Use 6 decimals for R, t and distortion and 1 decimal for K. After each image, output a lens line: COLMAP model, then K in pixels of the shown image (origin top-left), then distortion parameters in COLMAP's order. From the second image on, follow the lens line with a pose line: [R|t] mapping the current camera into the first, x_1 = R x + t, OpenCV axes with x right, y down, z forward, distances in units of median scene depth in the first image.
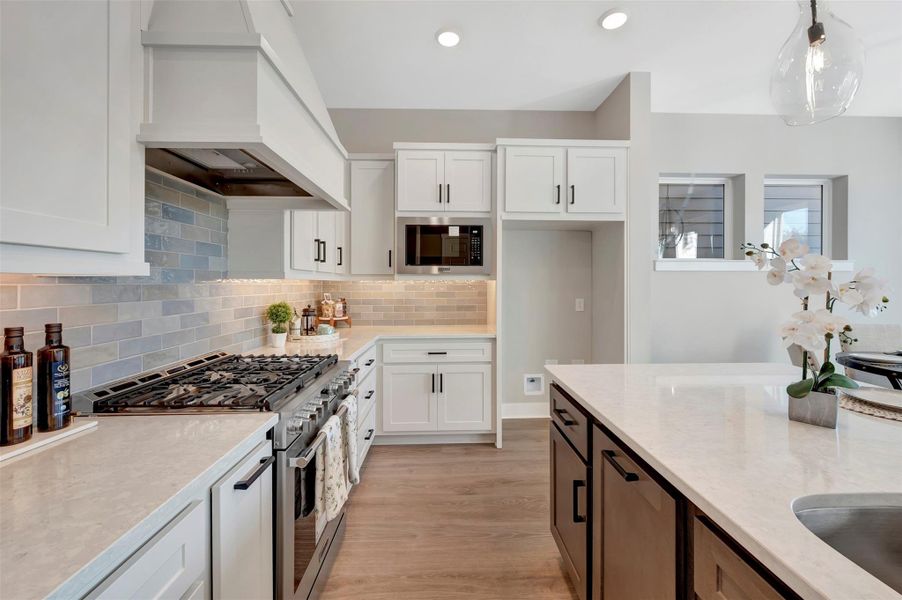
lens RADIAL K [[362.1, 0, 452.3], [0, 362.1, 285.7], [0, 0, 1]] dist [0.001786, 0.000606]
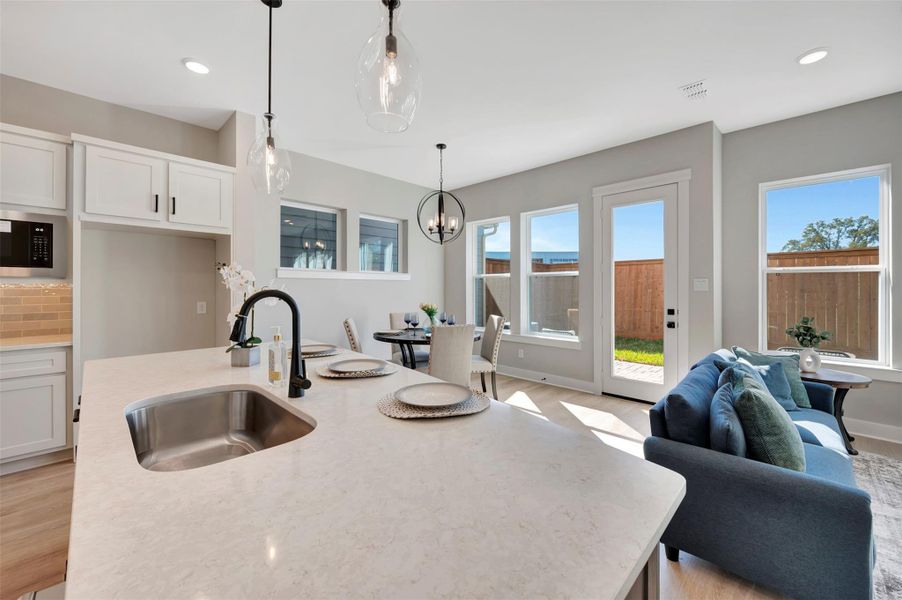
lens RADIAL K [[362.1, 0, 455.1], [0, 362.1, 291.1], [0, 0, 1]] dist [0.001786, 0.000606]
pose [[0.723544, -0.003749, 0.690268, 0.187866], [0.002118, 0.999993, 0.003211, 0.002482], [-0.690275, -0.000861, 0.723546, -0.362005]]
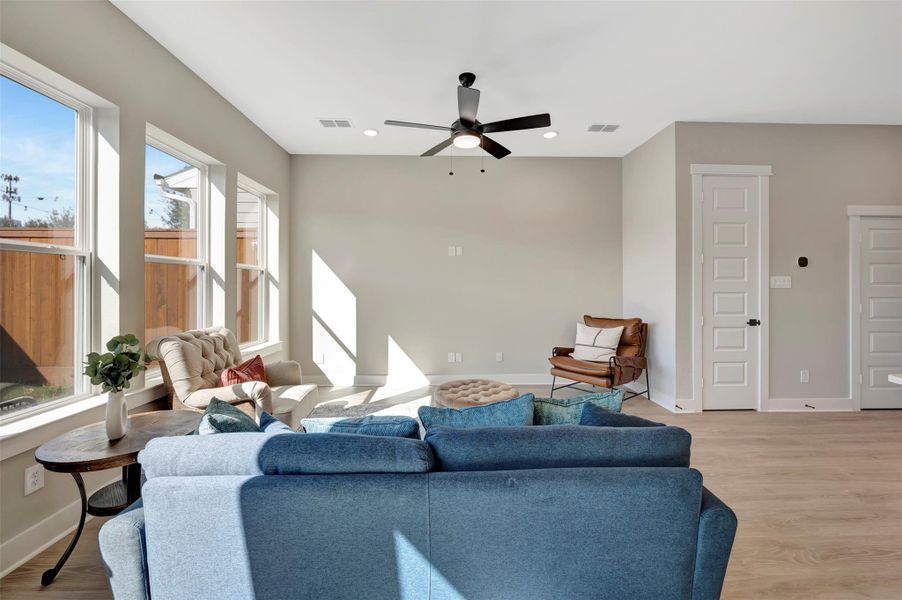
lens RADIAL K [[362.1, 0, 455.6], [0, 362.1, 283.0], [0, 0, 1]] dist [0.001786, 0.000606]
pose [[-0.999987, -0.000738, 0.005034, 1.175429], [-0.000733, 0.999999, 0.001155, -0.001377], [-0.005035, 0.001151, -0.999987, 0.299247]]
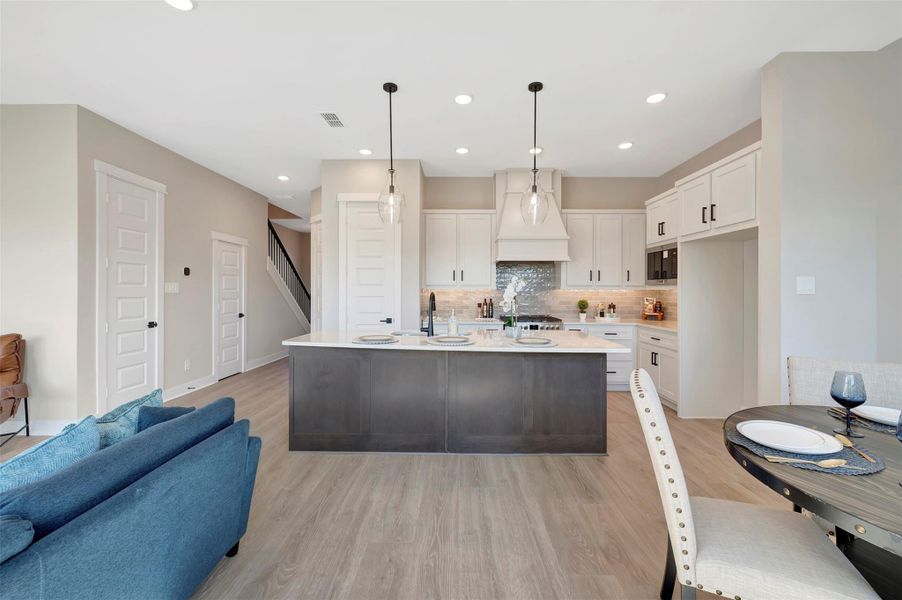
lens RADIAL K [[362.1, 0, 455.2], [0, 362.1, 292.9], [0, 0, 1]] dist [0.001786, 0.000606]
pose [[-0.056269, 0.006042, -0.998397, 1.472378], [-0.008343, 0.999944, 0.006521, -0.003103], [0.998381, 0.008696, -0.056215, 0.262342]]
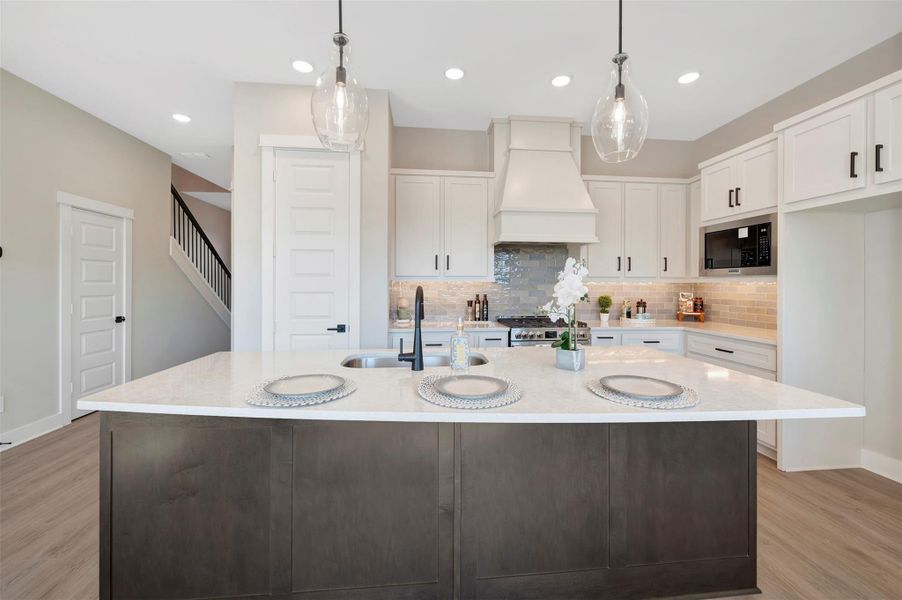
lens RADIAL K [[362.1, 0, 456.4], [0, 362.1, 284.7], [0, 0, 1]] dist [0.001786, 0.000606]
pose [[0.059013, 0.002652, -0.998254, 0.964822], [-0.008931, 0.999958, 0.002128, -0.002329], [0.998217, 0.008790, 0.059034, 0.152732]]
